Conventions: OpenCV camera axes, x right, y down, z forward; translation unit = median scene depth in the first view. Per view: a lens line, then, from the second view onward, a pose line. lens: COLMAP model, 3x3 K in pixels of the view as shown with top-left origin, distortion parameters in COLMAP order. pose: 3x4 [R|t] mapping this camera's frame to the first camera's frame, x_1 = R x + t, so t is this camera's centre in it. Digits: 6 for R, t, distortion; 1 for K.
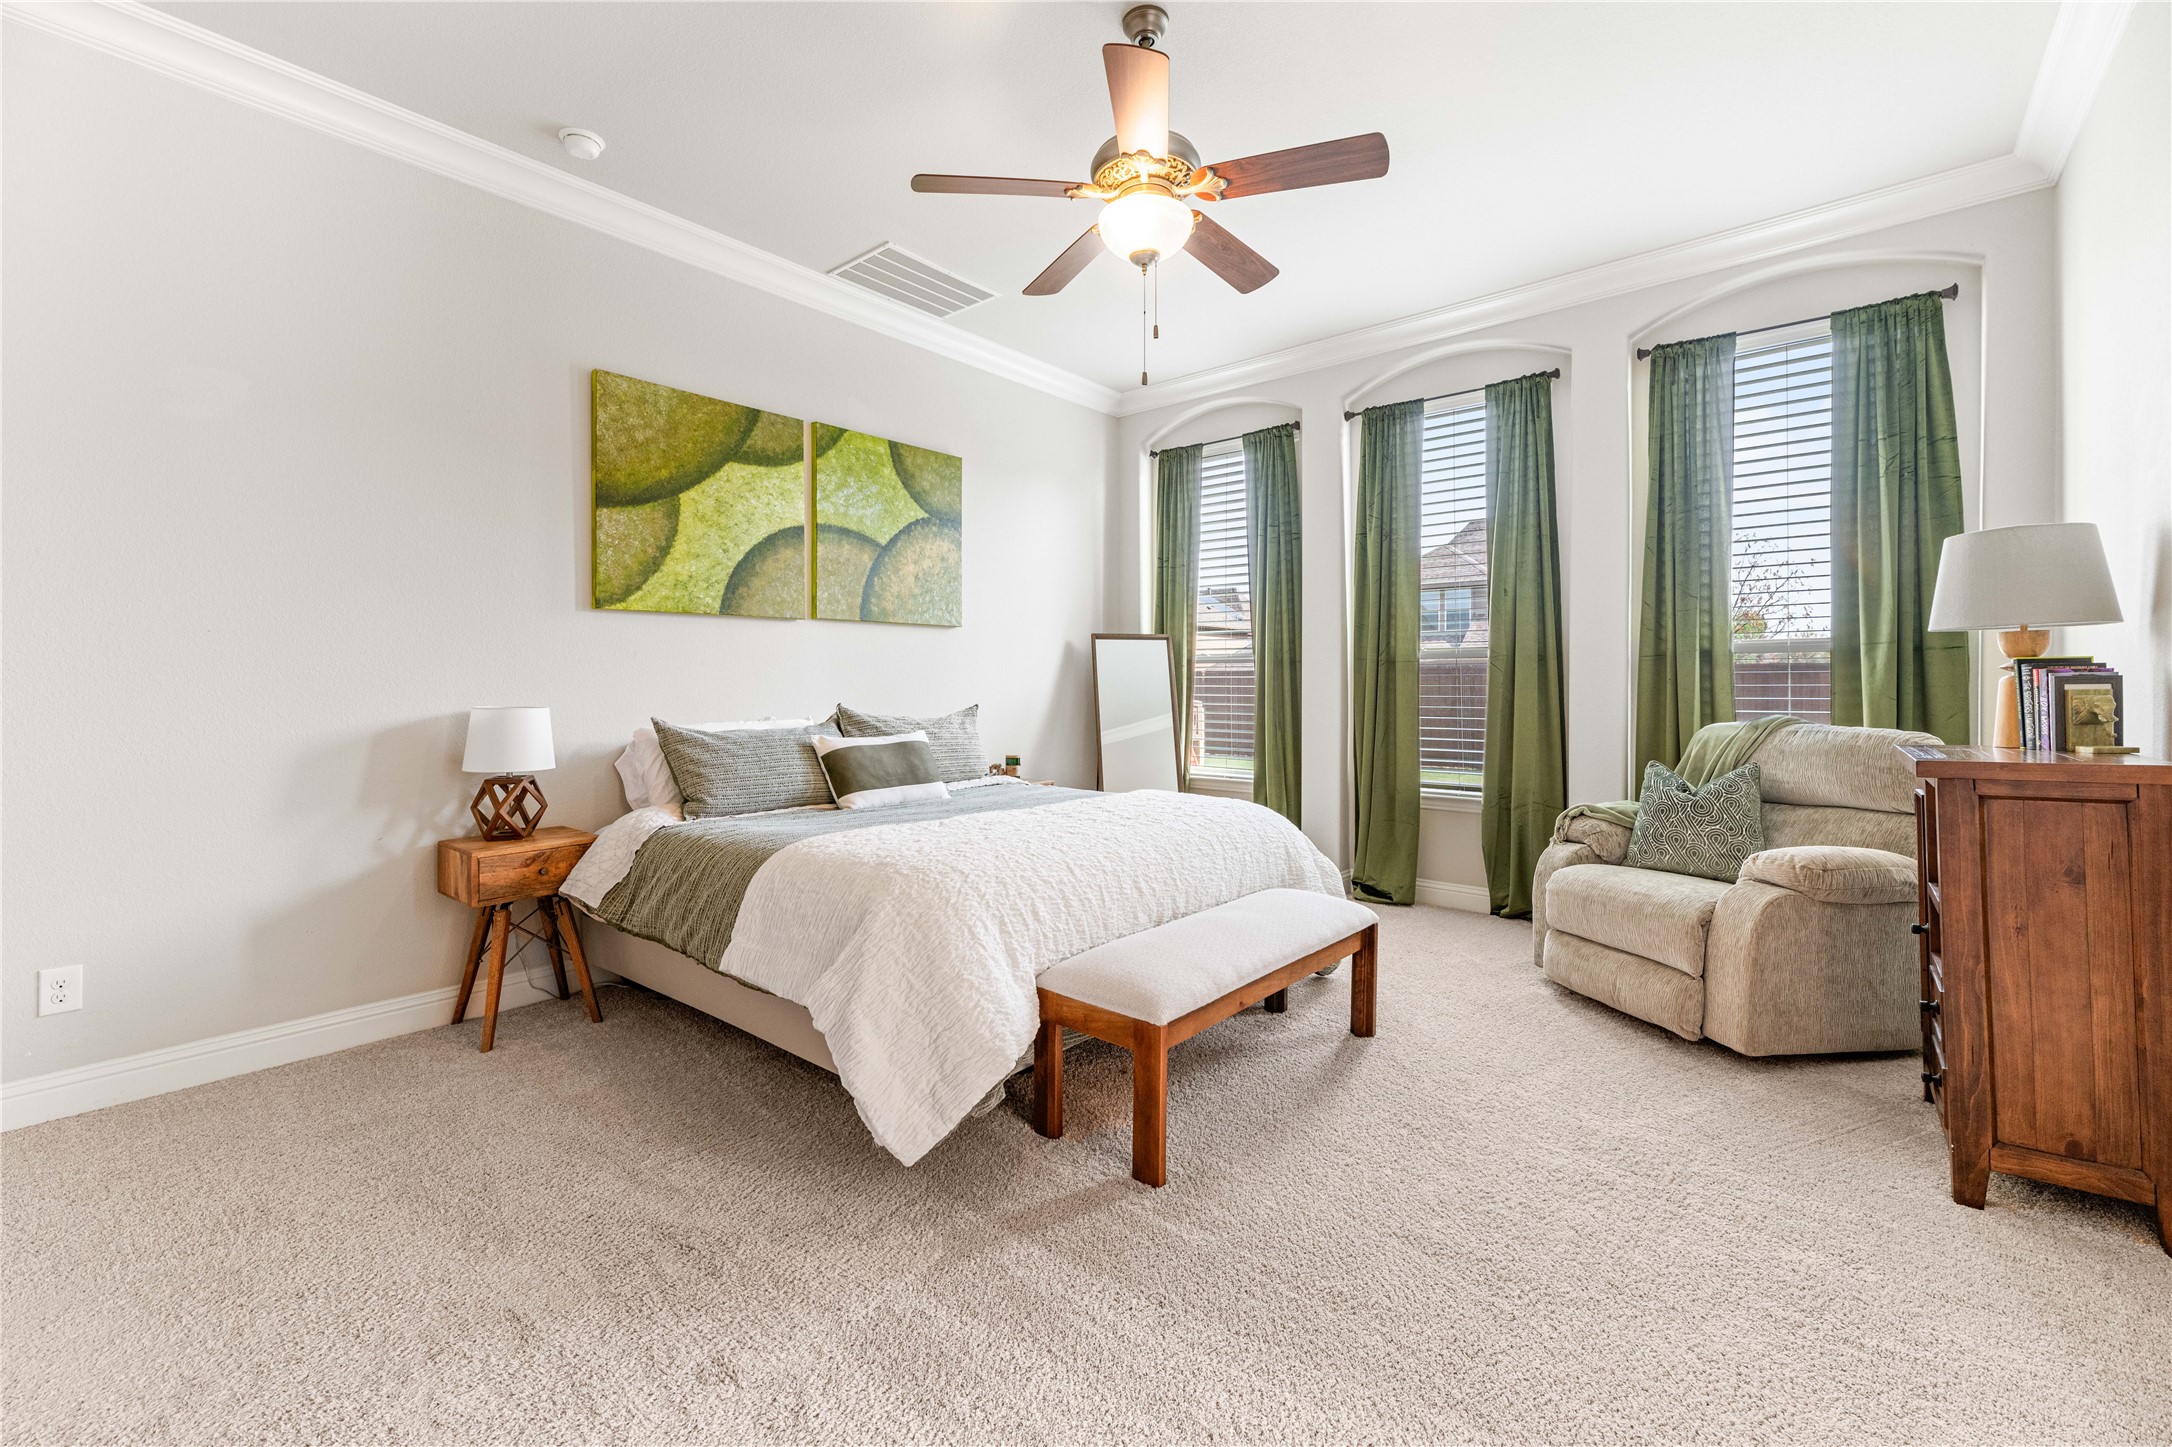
lens RADIAL K [[886.6, 0, 1088.7], [0, 886.6, 707.7], [0, 0, 1]] dist [-0.001810, 0.000836]
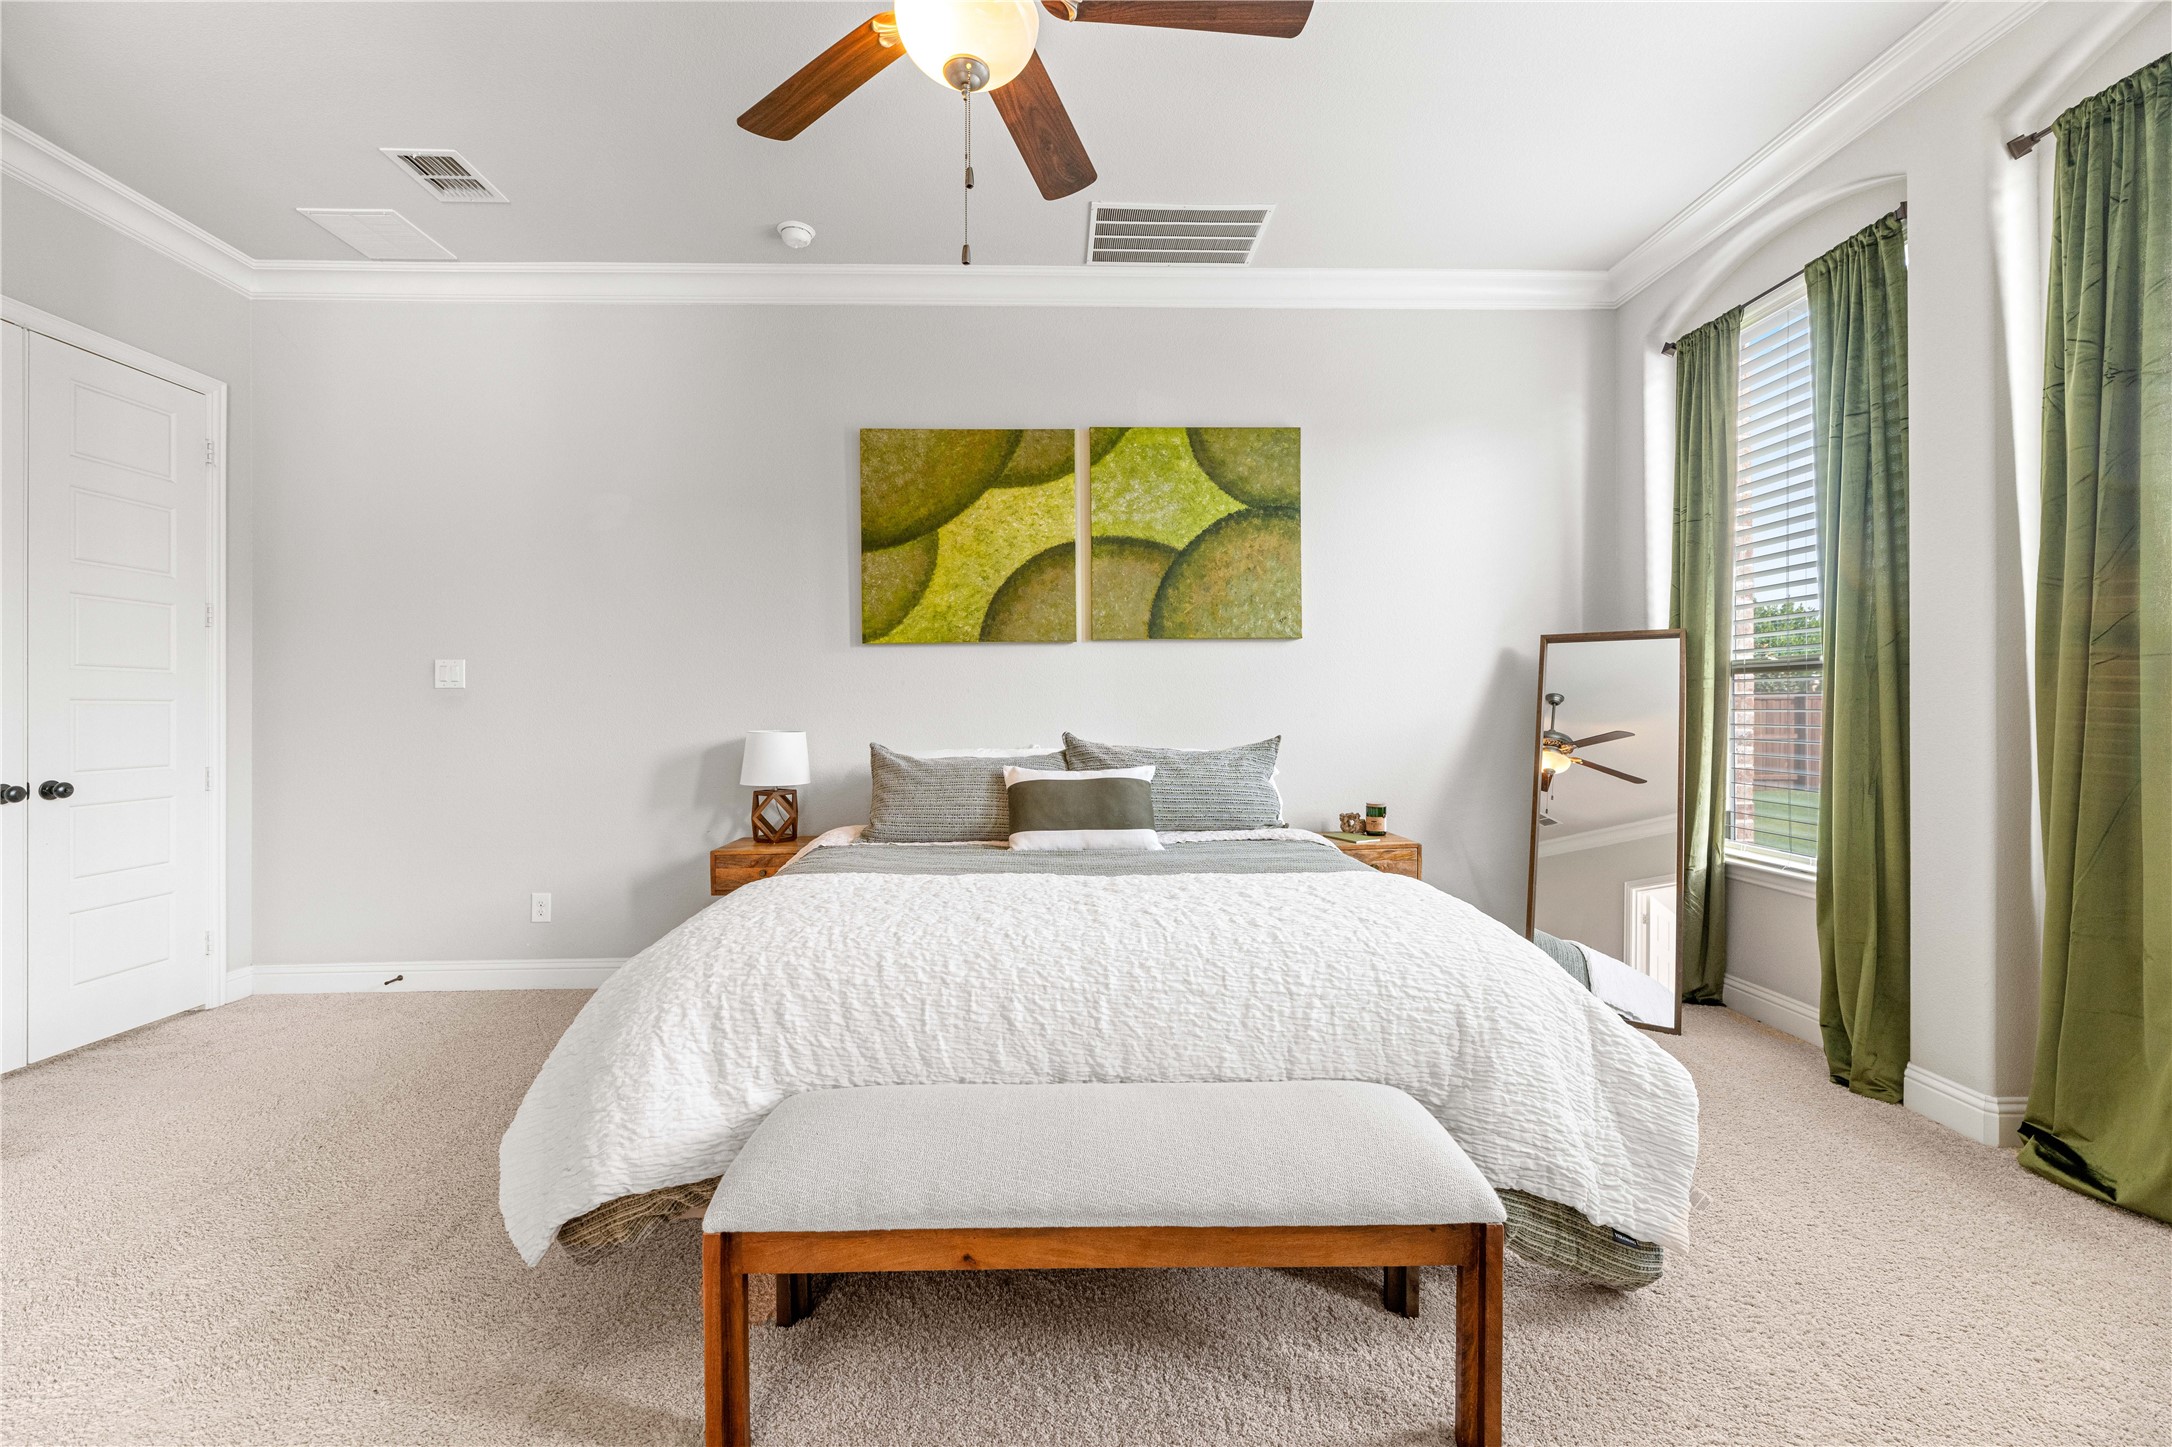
lens RADIAL K [[886.6, 0, 1090.2], [0, 886.6, 720.0], [0, 0, 1]] dist [-0.001810, 0.000836]
pose [[0.673950, 0.005593, -0.738756, 0.401390], [-0.015541, 0.999857, -0.006608, -0.011272], [0.738614, 0.015934, 0.673940, 0.403986]]
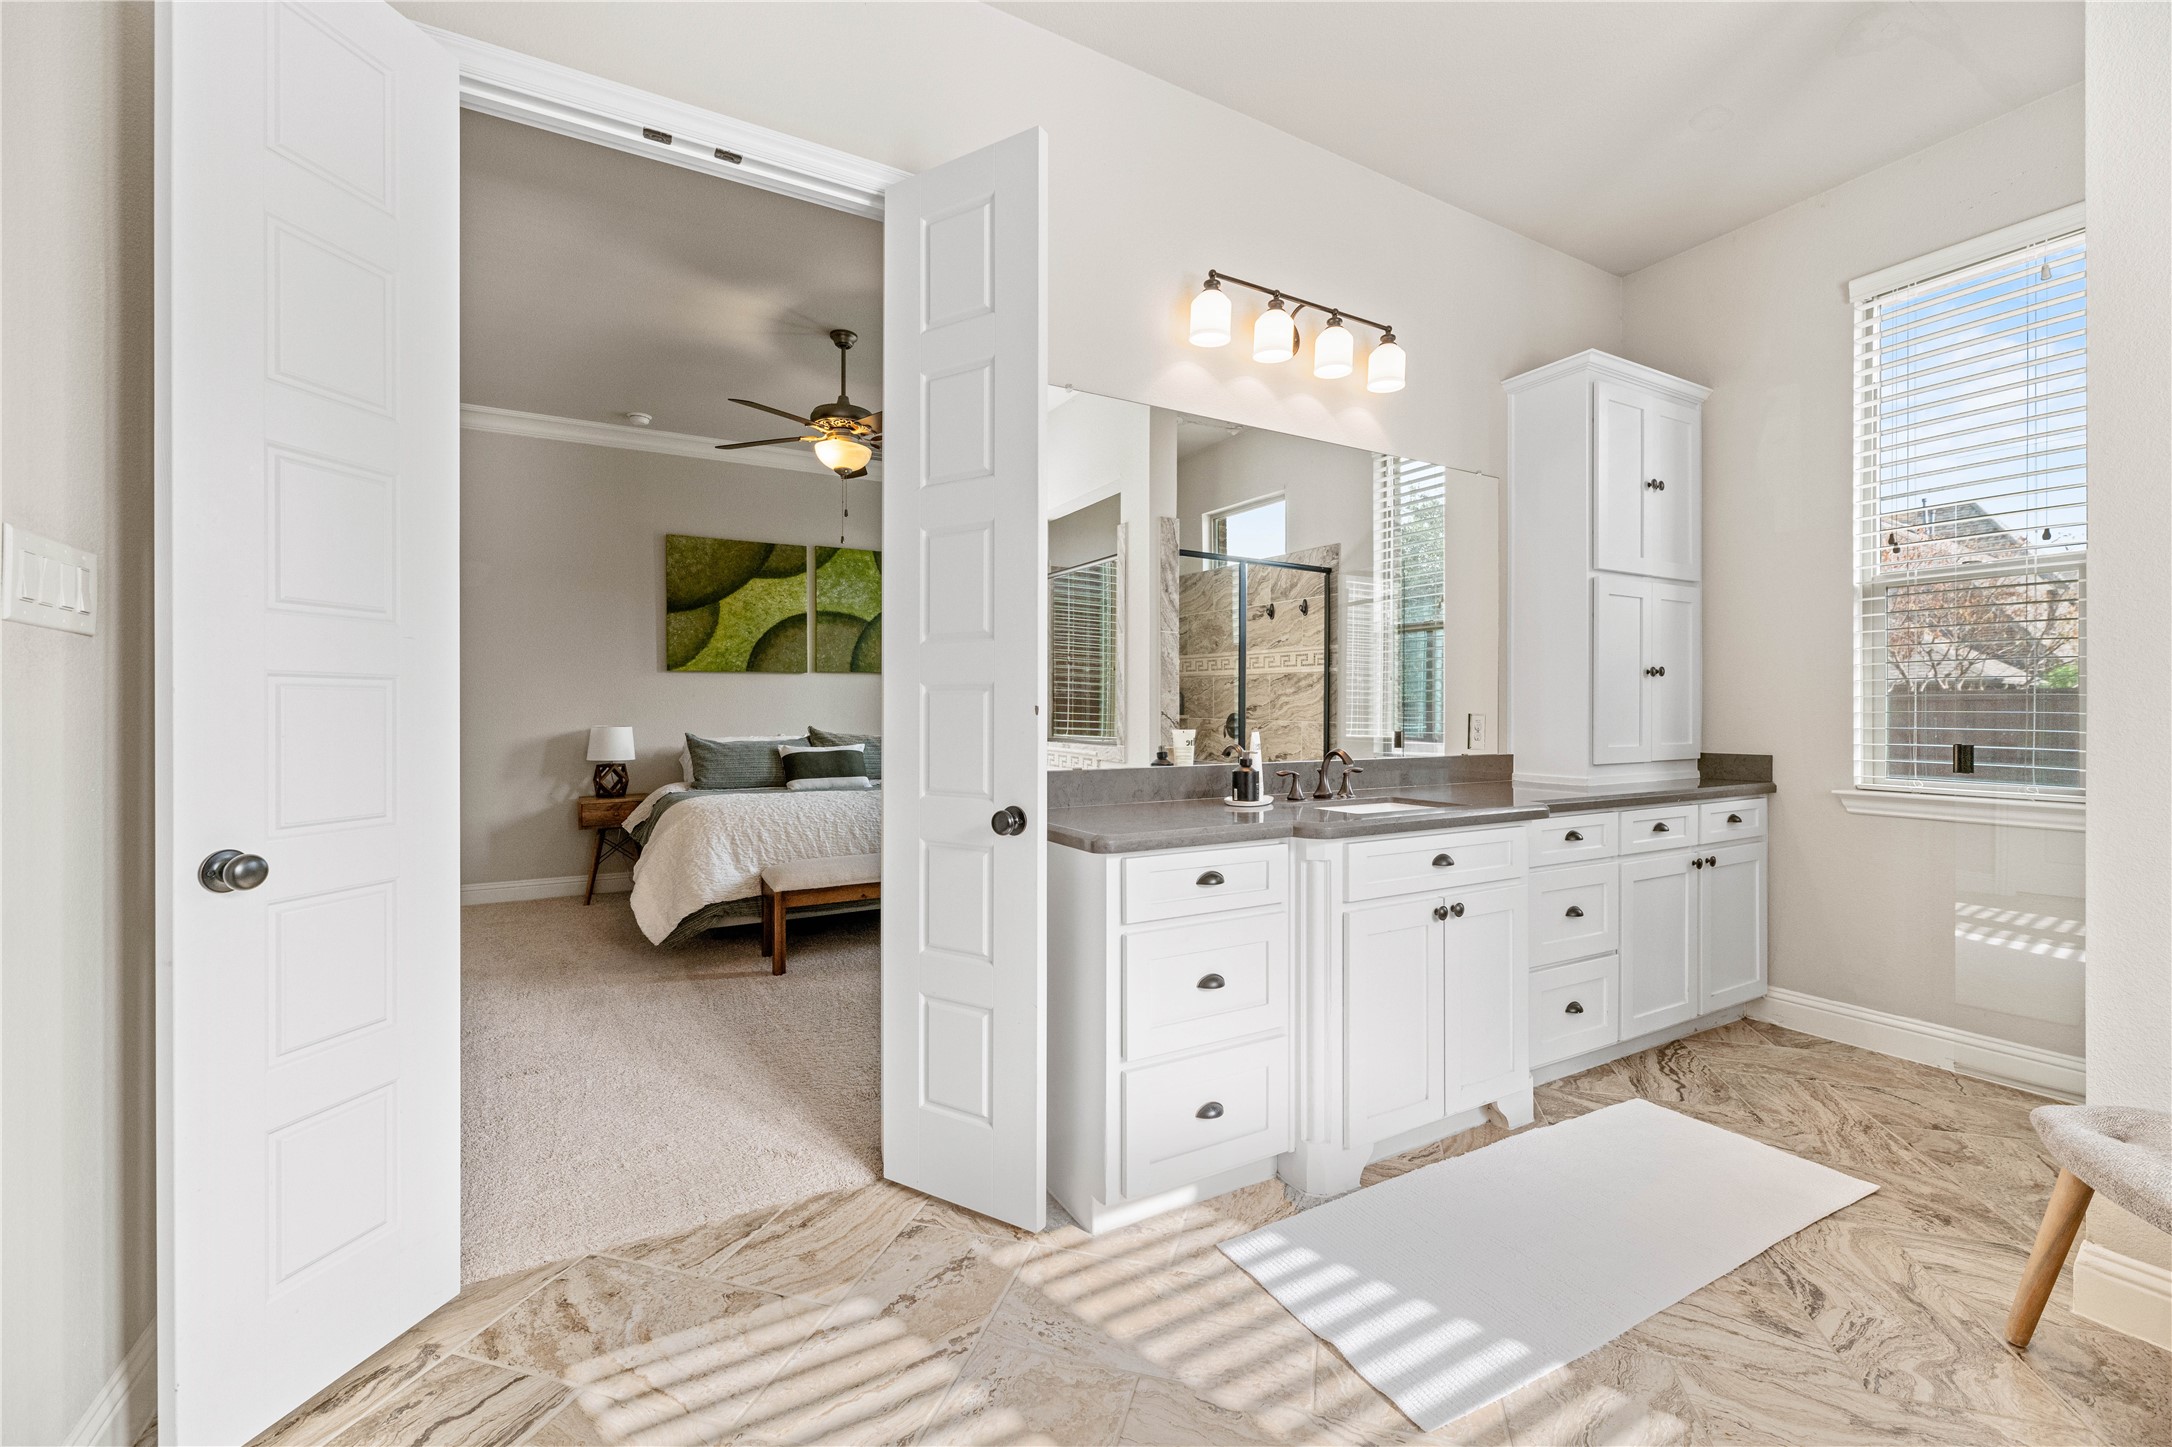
lens RADIAL K [[886.6, 0, 1108.5], [0, 886.6, 720.2], [0, 0, 1]] dist [-0.001810, 0.000836]
pose [[0.940723, 0.005253, -0.339137, 0.753725], [-0.010883, 0.999833, -0.014700, 0.002592], [0.339003, 0.017519, 0.940622, -0.309184]]
